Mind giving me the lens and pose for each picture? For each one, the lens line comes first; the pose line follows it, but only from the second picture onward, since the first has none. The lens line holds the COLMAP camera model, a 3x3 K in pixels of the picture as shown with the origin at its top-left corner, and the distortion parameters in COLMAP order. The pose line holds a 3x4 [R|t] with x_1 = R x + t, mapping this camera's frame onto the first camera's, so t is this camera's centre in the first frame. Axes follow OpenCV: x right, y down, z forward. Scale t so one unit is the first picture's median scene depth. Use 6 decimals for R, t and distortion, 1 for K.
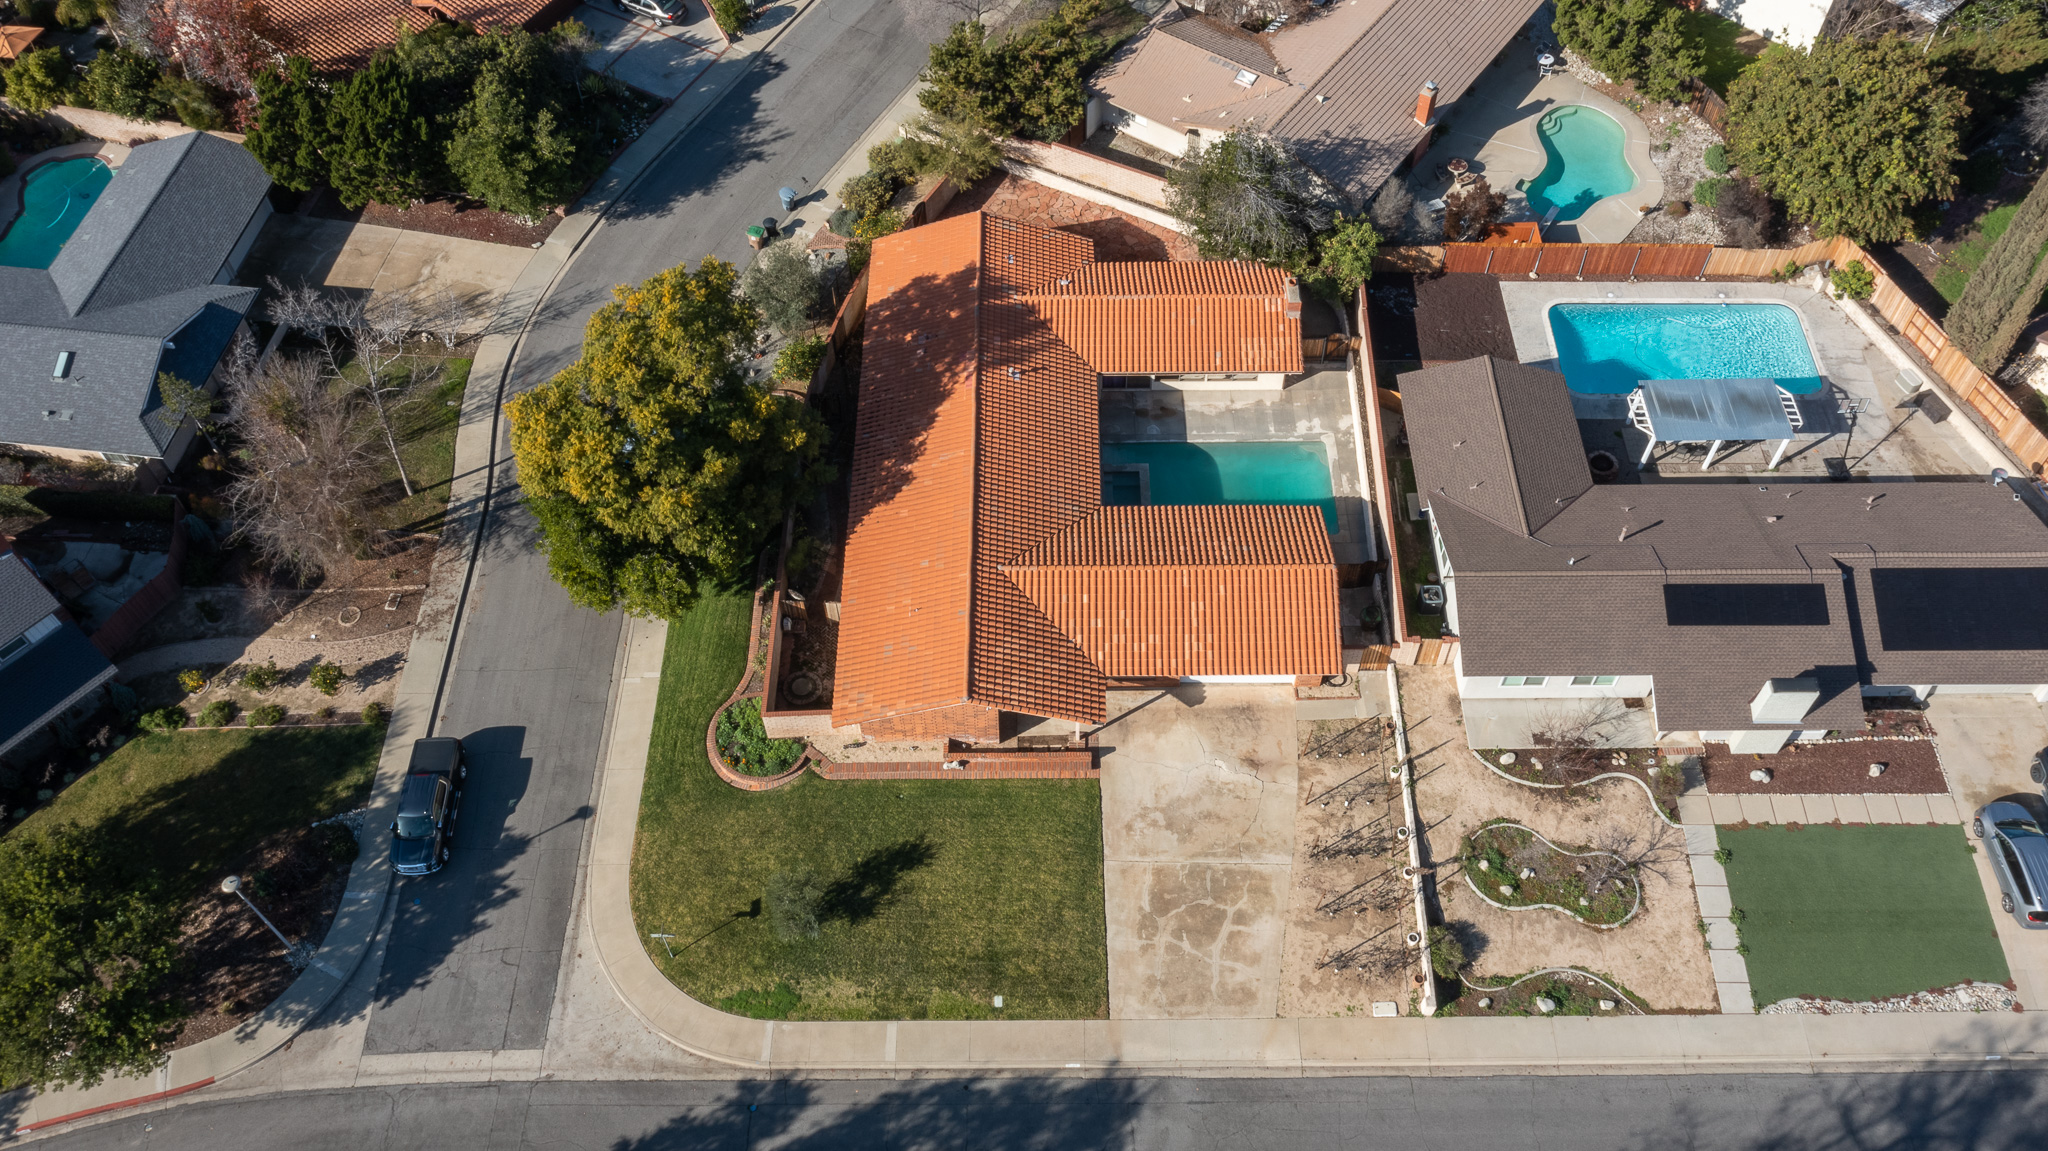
lens RADIAL K [[1618.2, 0, 1022.2], [0, 1618.2, 565.2], [0, 0, 1]] dist [-0.013380, -0.002329]
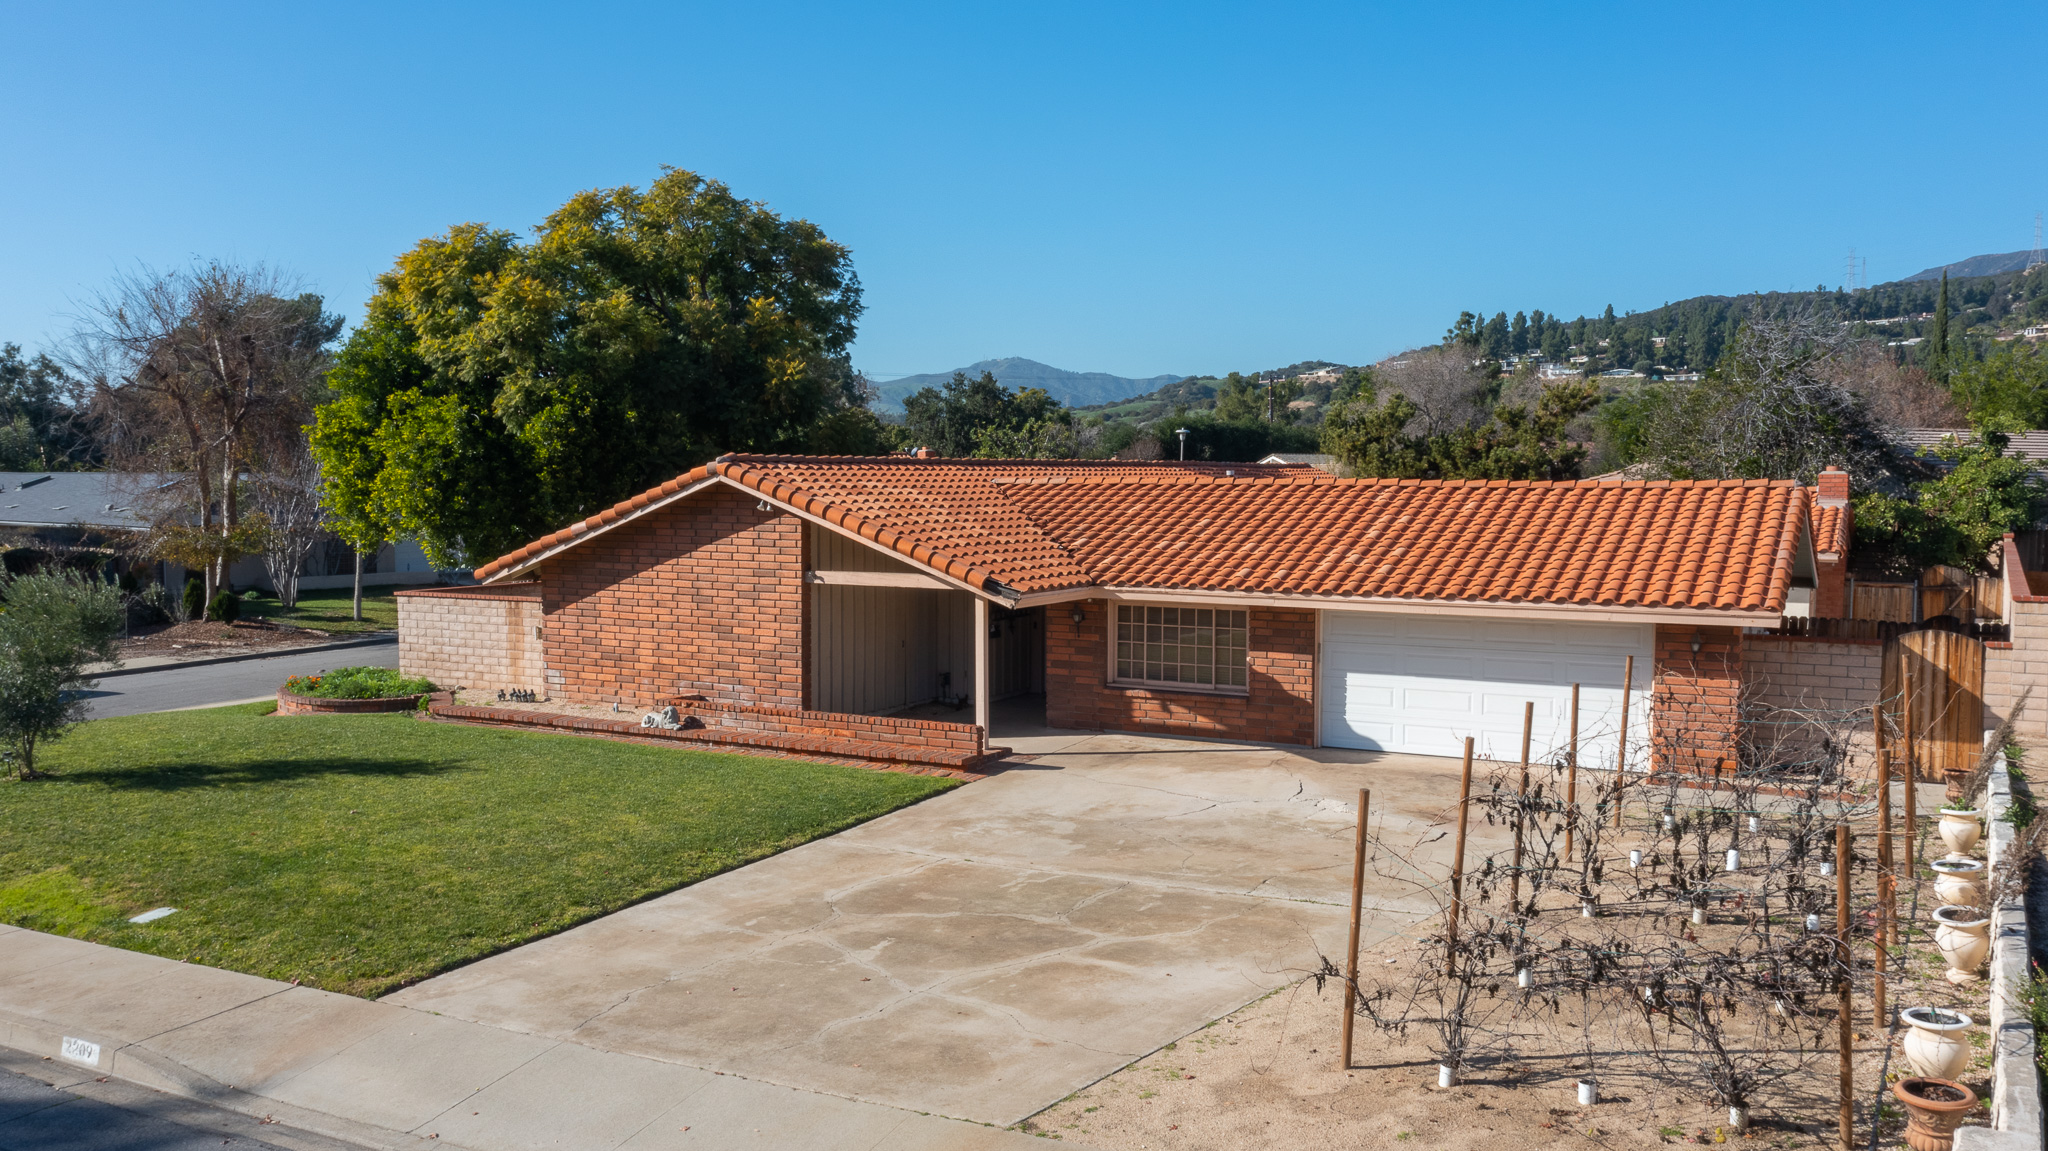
lens RADIAL K [[1618.2, 0, 1022.2], [0, 1618.2, 565.2], [0, 0, 1]] dist [-0.013380, -0.002329]
pose [[0.876280, 0.042979, -0.479881, 0.228742], [-0.395818, 0.632101, -0.666165, 0.340935], [0.274702, 0.773693, 0.570910, 0.810573]]
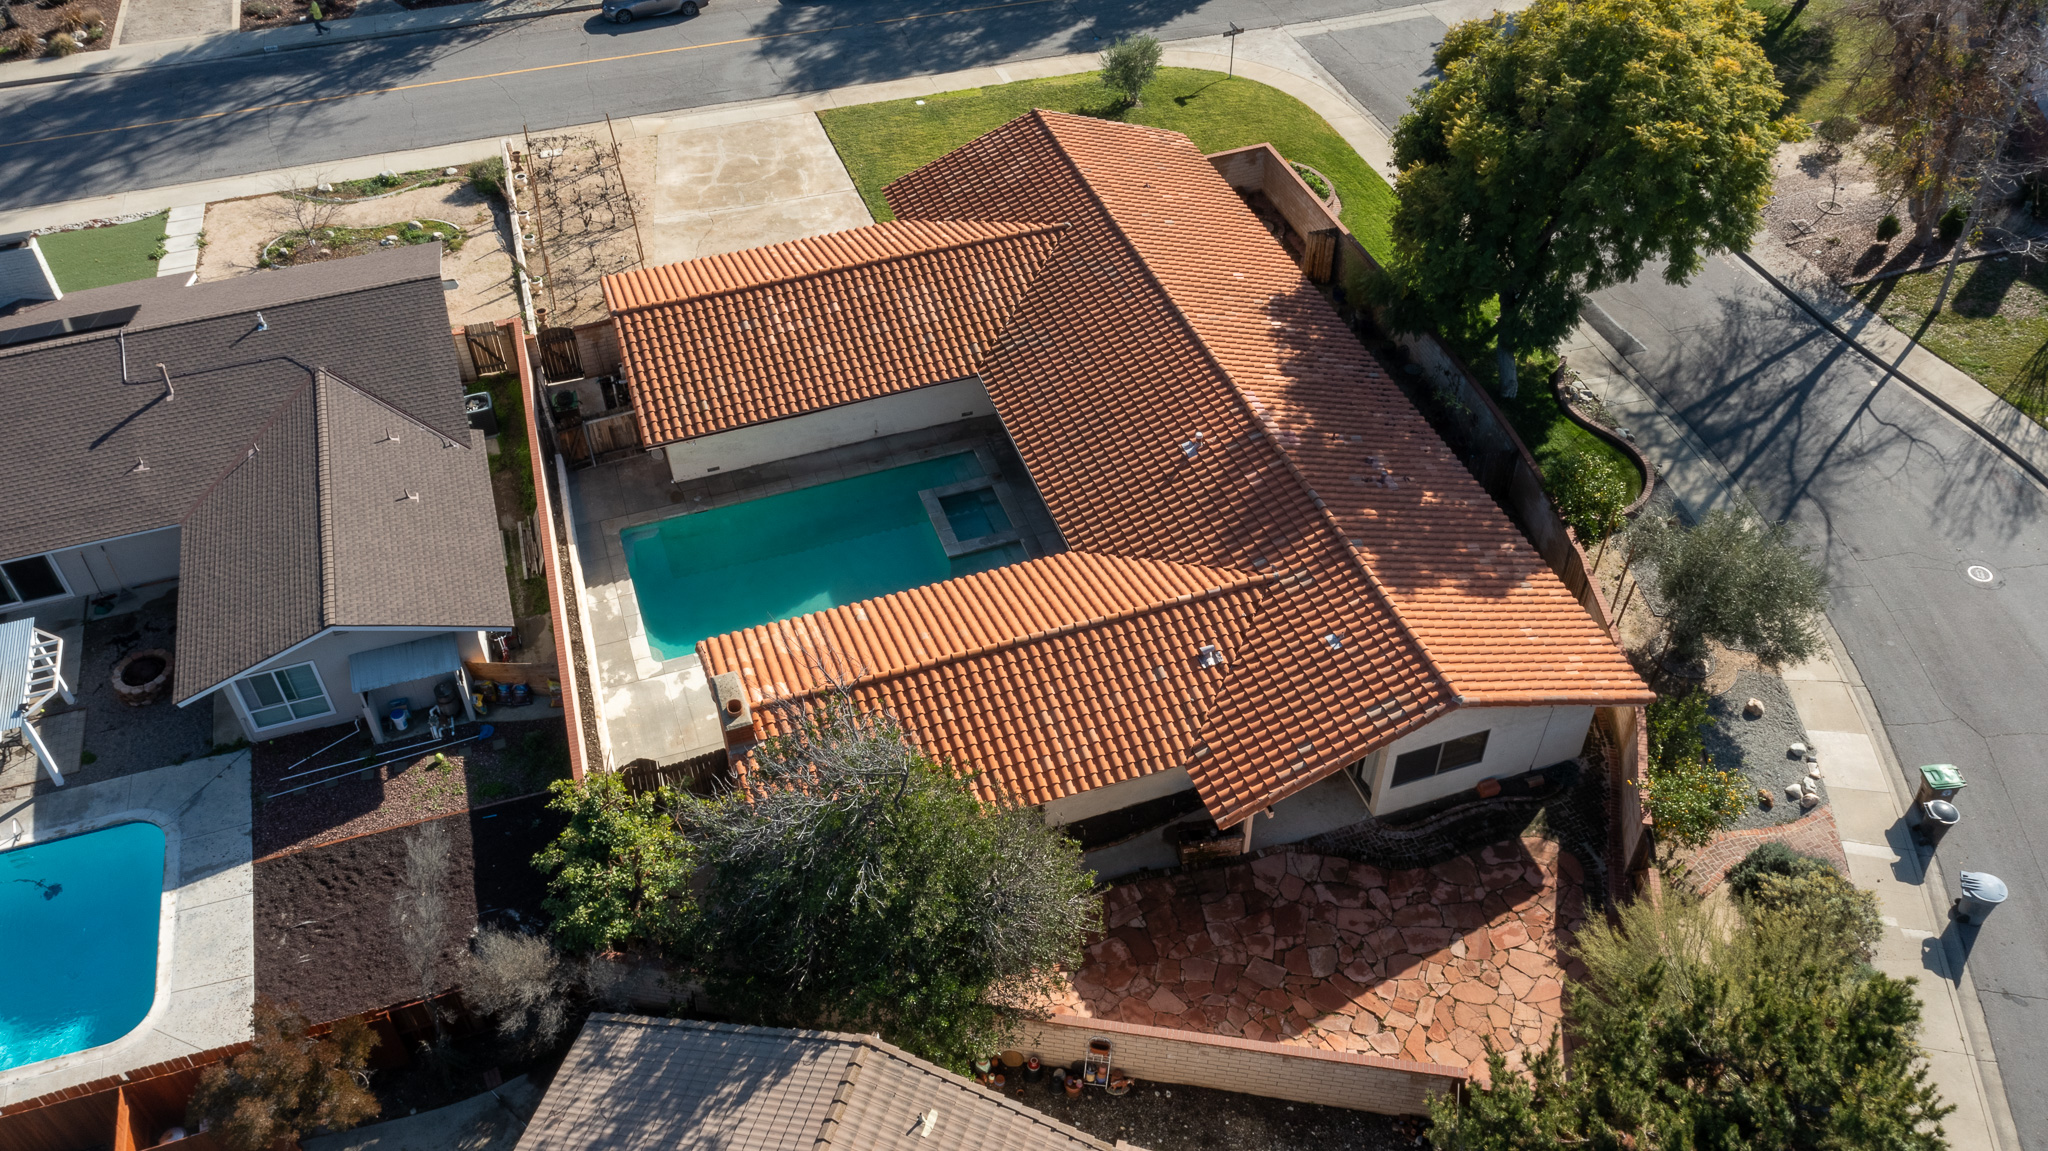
lens RADIAL K [[1618.2, 0, 1022.2], [0, 1618.2, 565.2], [0, 0, 1]] dist [-0.013380, -0.002329]
pose [[-0.944825, 0.241586, -0.221227, 0.222049], [-0.251680, -0.103092, 0.962304, -0.763656], [0.209673, 0.964888, 0.158206, 1.096339]]
